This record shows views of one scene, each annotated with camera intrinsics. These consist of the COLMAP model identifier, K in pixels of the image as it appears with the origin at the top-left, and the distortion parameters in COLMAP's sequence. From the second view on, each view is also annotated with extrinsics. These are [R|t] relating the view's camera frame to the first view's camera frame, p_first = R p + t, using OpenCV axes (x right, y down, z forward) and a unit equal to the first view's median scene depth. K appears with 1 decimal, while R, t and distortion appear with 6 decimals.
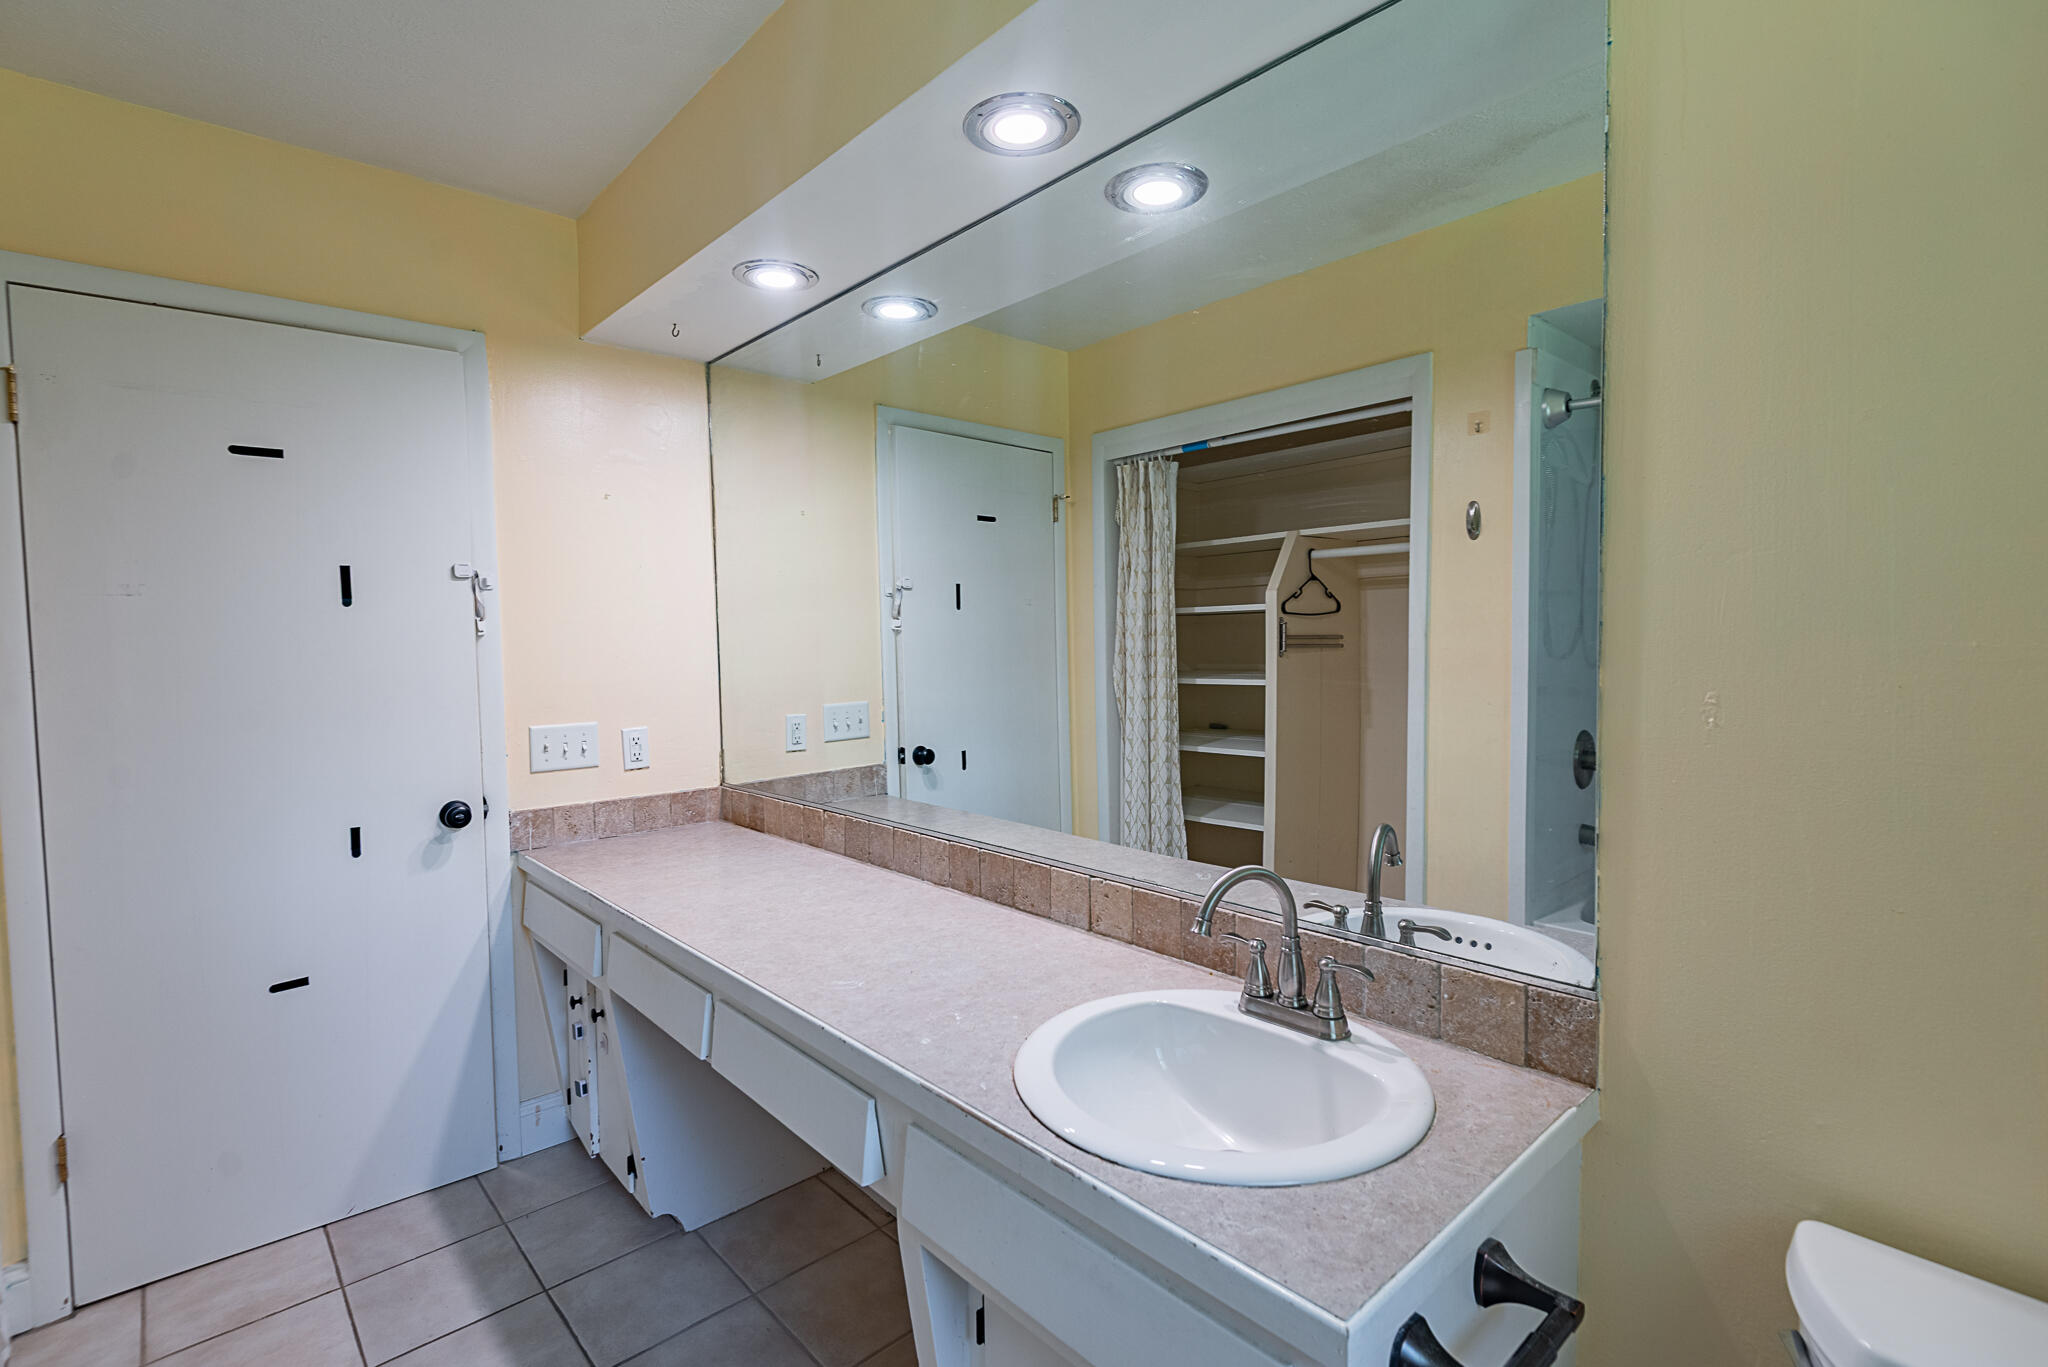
lens RADIAL K [[944.8, 0, 1022.0], [0, 944.8, 687.3], [0, 0, 1]] dist [0.025439, -0.005748]
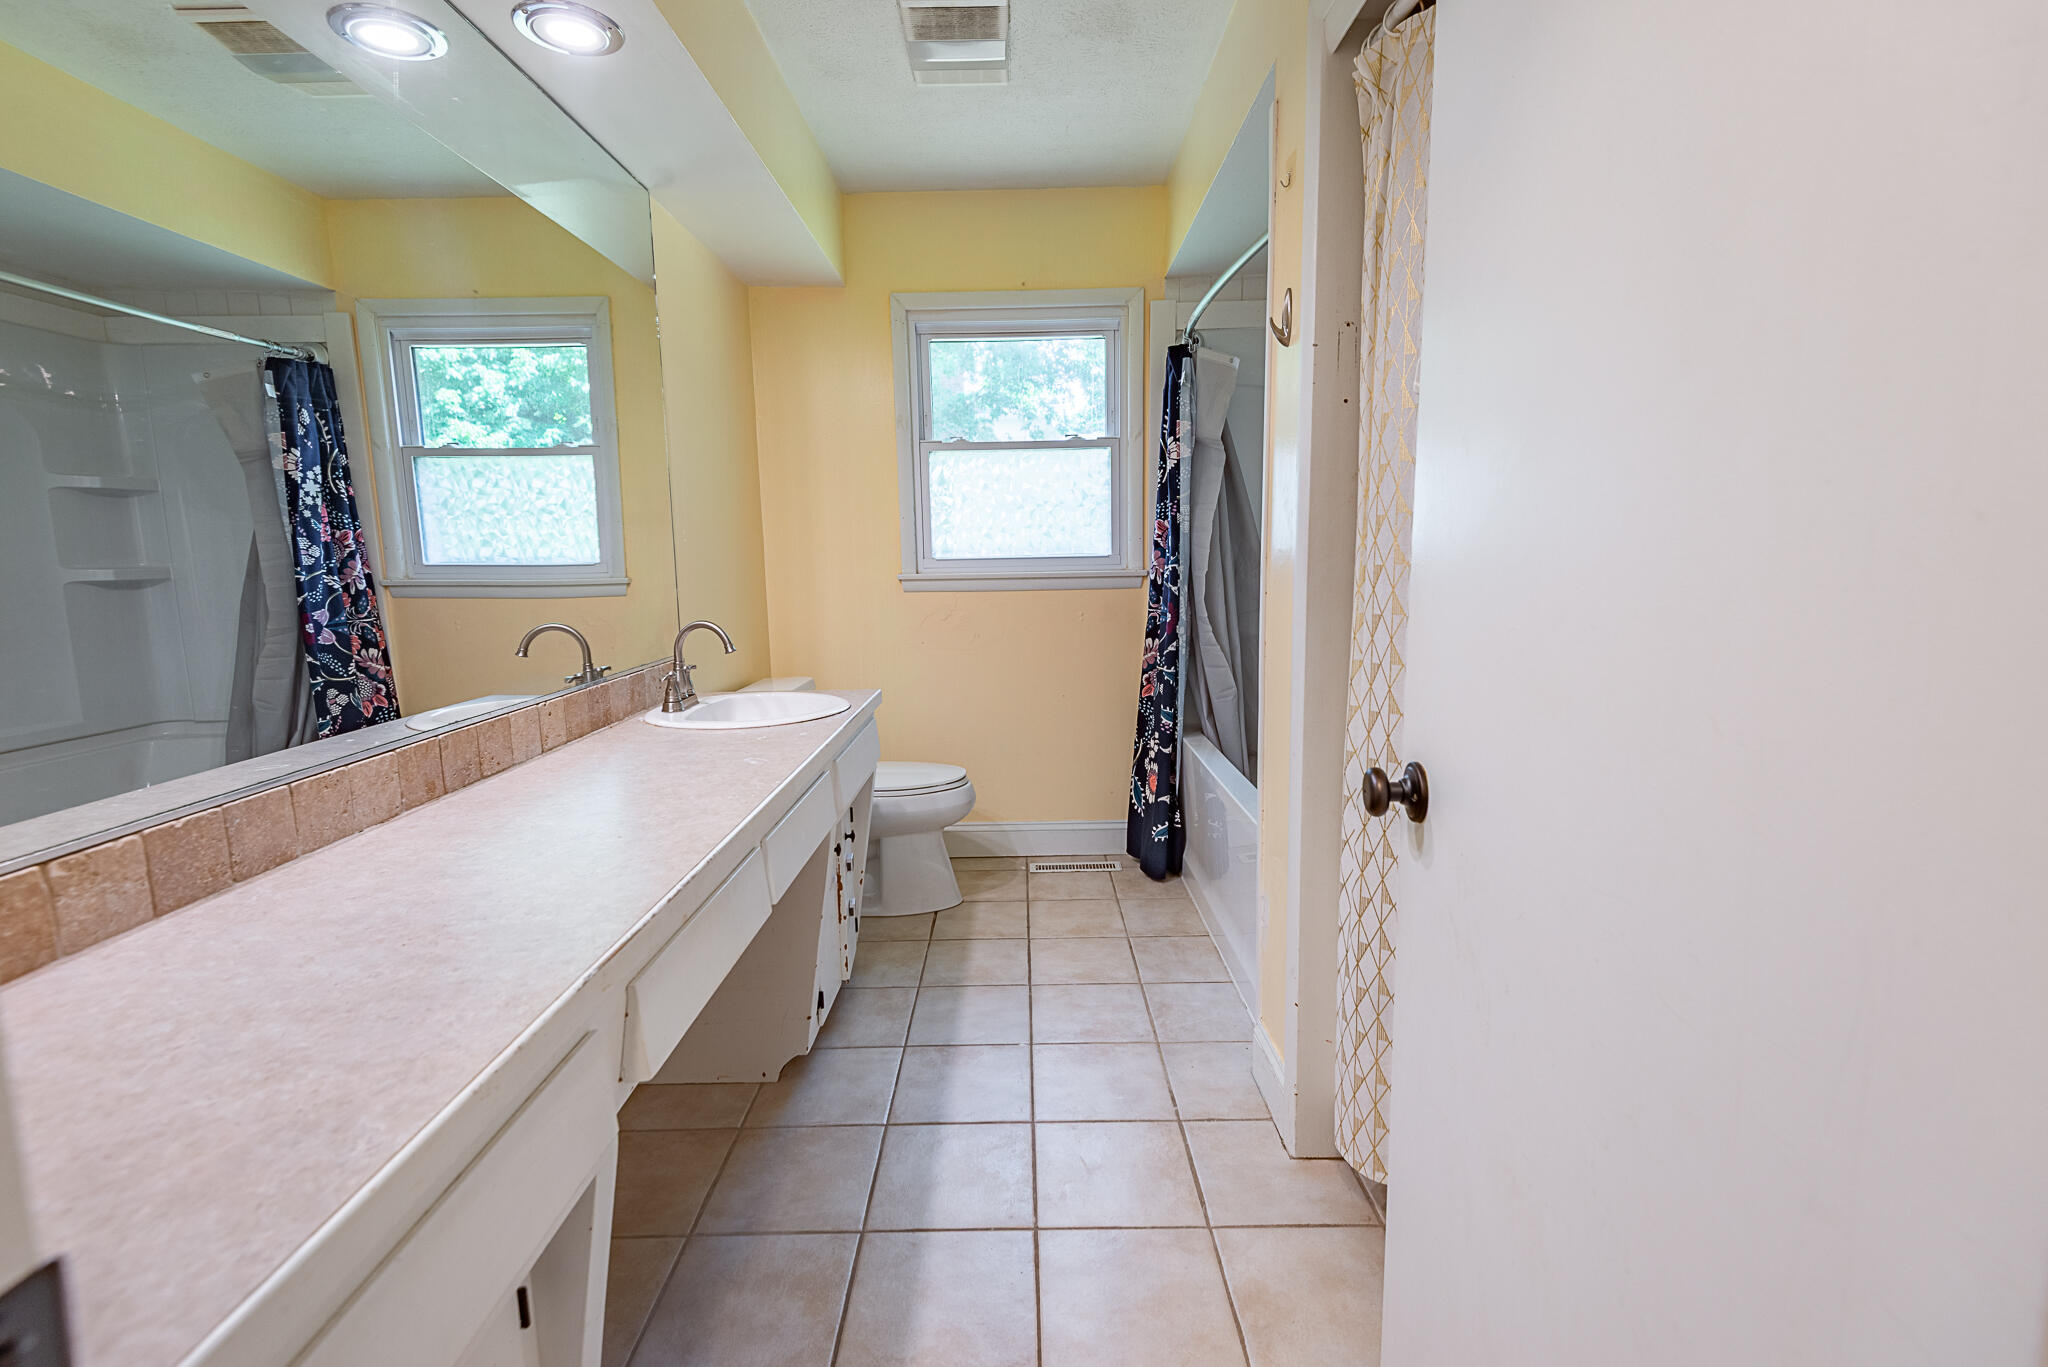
lens RADIAL K [[944.8, 0, 1026.3], [0, 944.8, 683.8], [0, 0, 1]] dist [0.025439, -0.005748]
pose [[-0.738390, -0.081742, 0.669402, -0.877282], [0.049767, 0.983315, 0.174970, 0.011106], [-0.672535, 0.162510, -0.722002, 1.151467]]
